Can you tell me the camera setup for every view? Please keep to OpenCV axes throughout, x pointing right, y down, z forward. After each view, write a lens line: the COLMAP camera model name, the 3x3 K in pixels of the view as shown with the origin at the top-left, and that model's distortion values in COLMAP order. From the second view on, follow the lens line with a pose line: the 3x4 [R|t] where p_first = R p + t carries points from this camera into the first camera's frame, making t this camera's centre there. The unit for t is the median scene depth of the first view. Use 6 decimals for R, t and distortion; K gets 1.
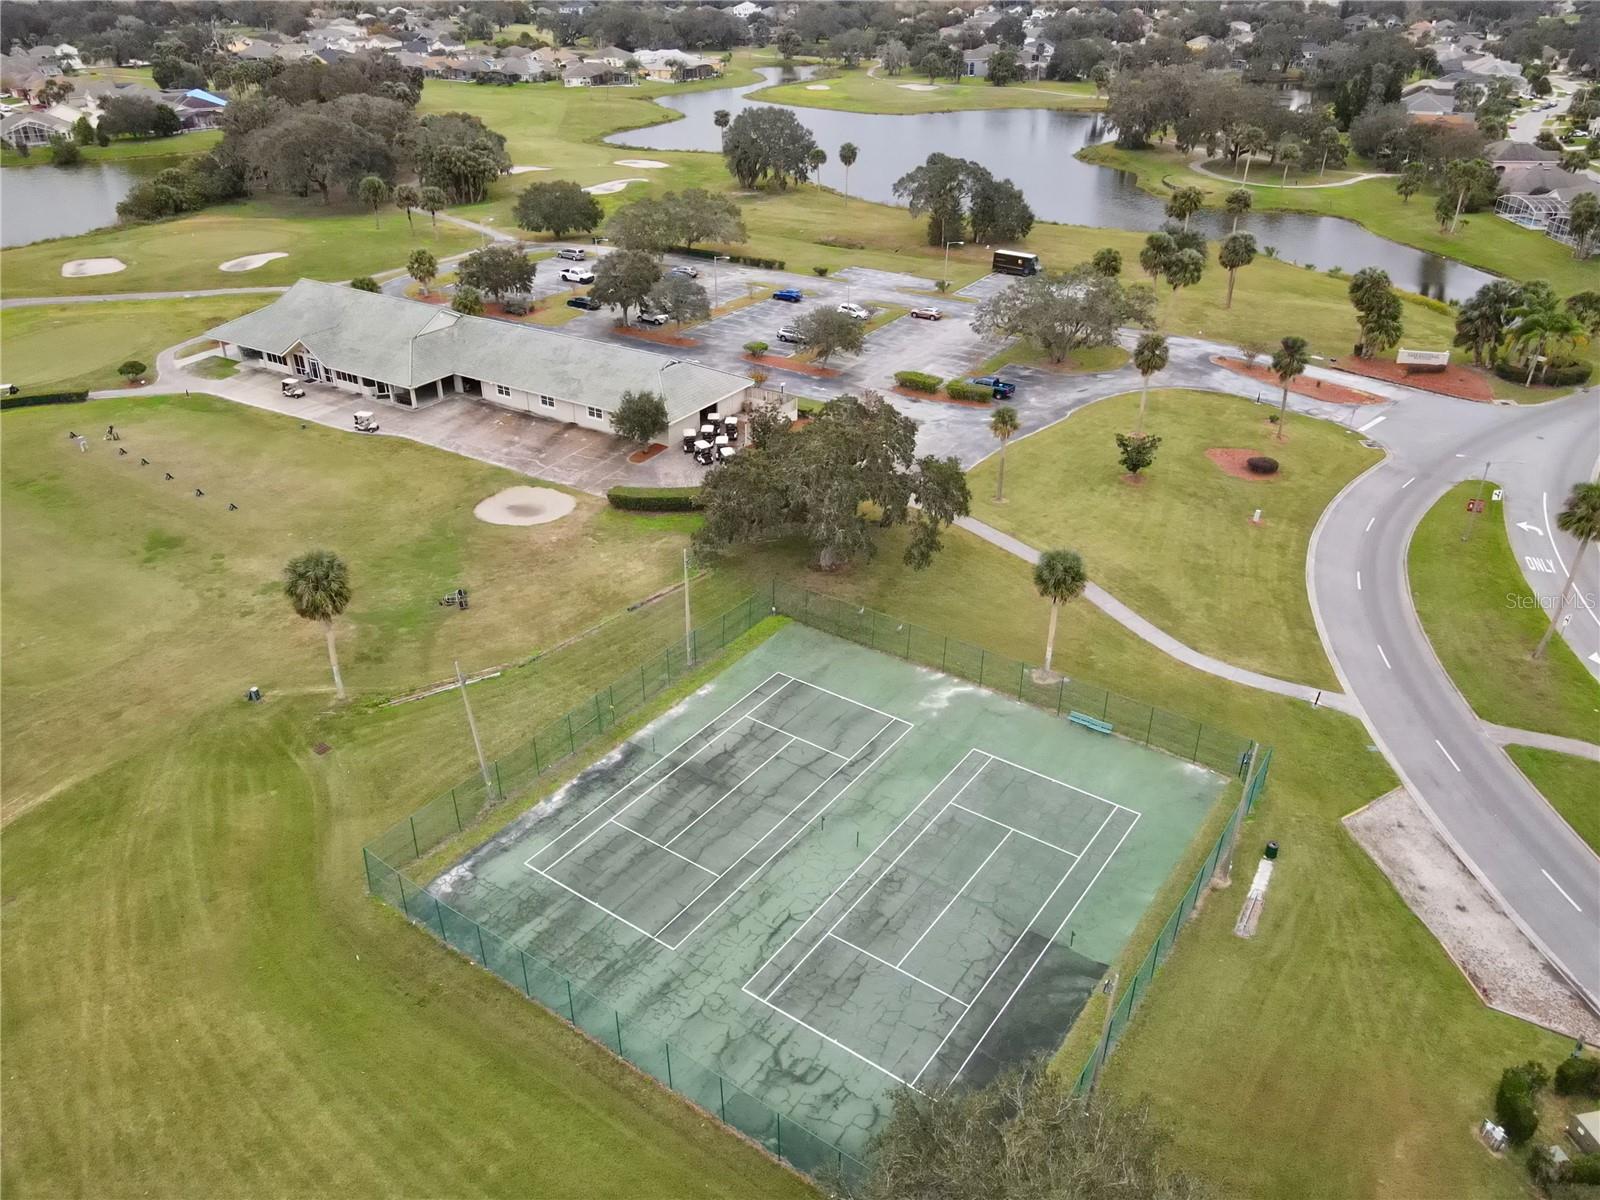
lens RADIAL K [[1166.3, 0, 783.6], [0, 1166.3, 605.1], [0, 0, 1]] dist [0.005029, 0.049114]
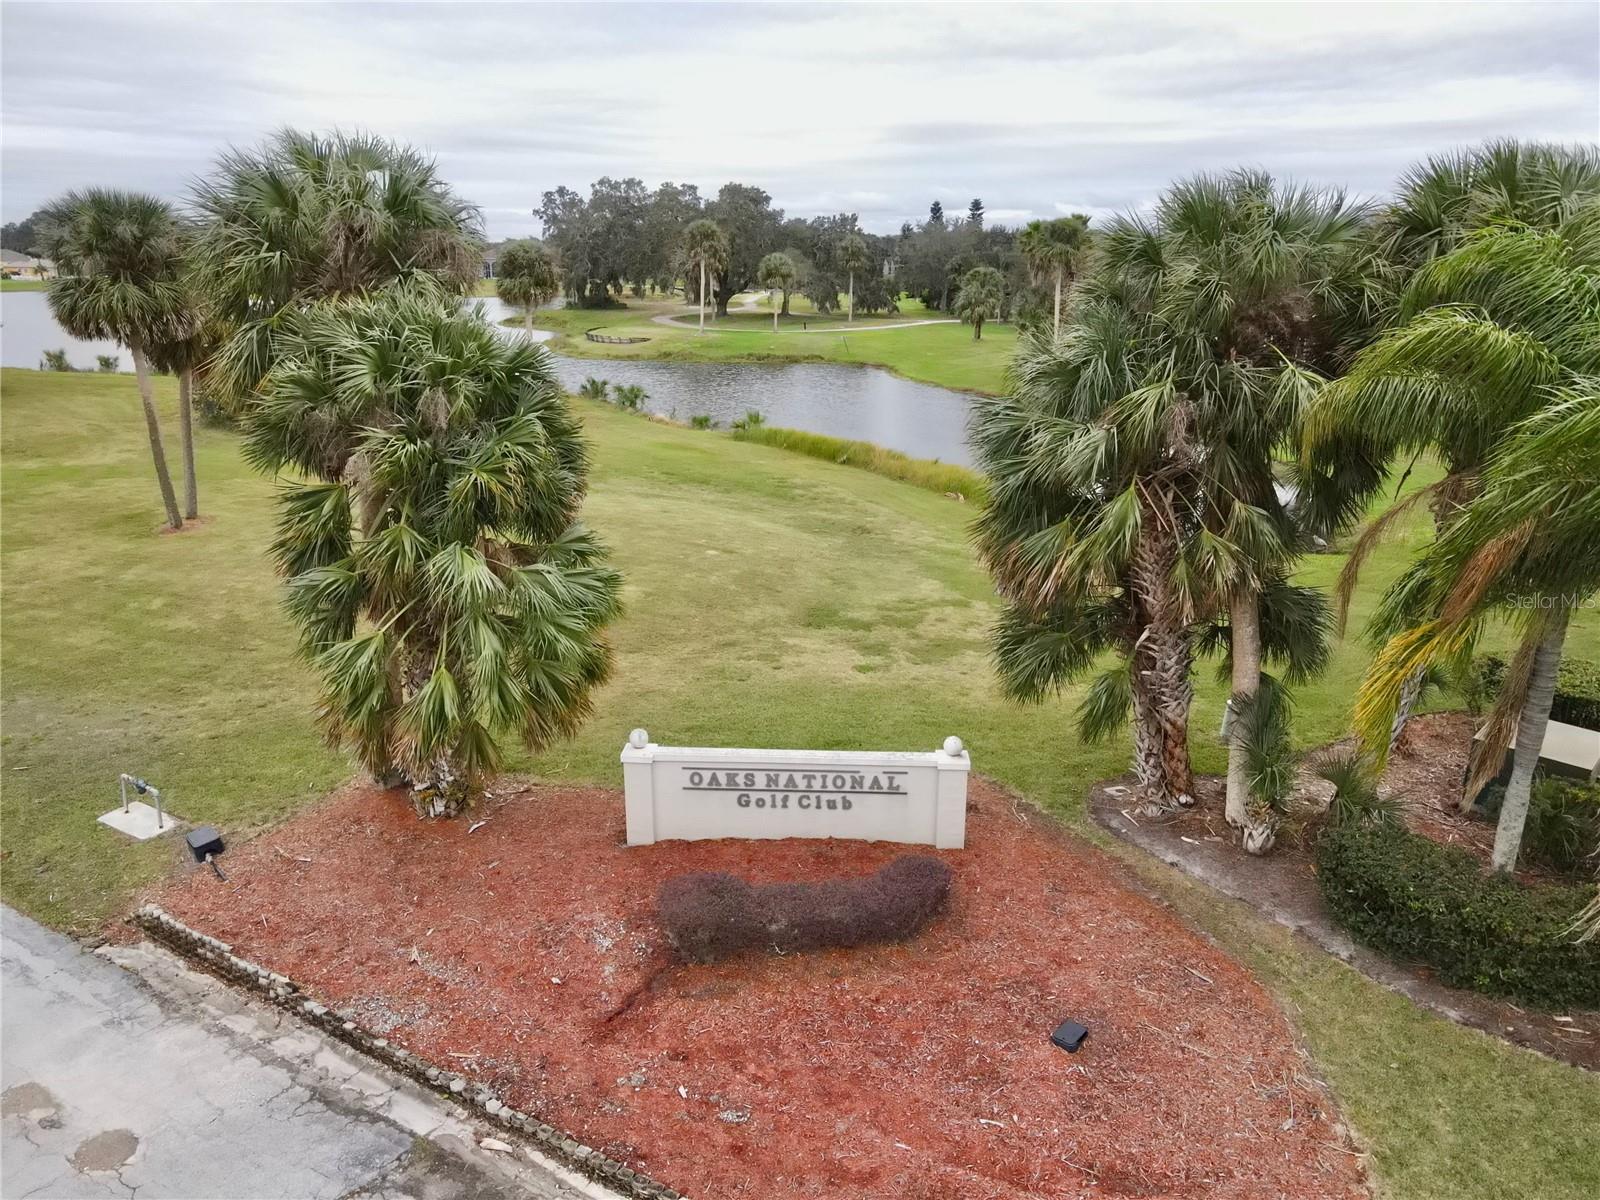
lens RADIAL K [[1166.3, 0, 783.6], [0, 1166.3, 605.1], [0, 0, 1]] dist [0.005029, 0.049114]
pose [[0.975773, -0.062989, 0.209523, 0.517786], [0.109001, 0.970306, -0.215929, -0.203723], [-0.189700, 0.233536, 0.953664, 0.873516]]
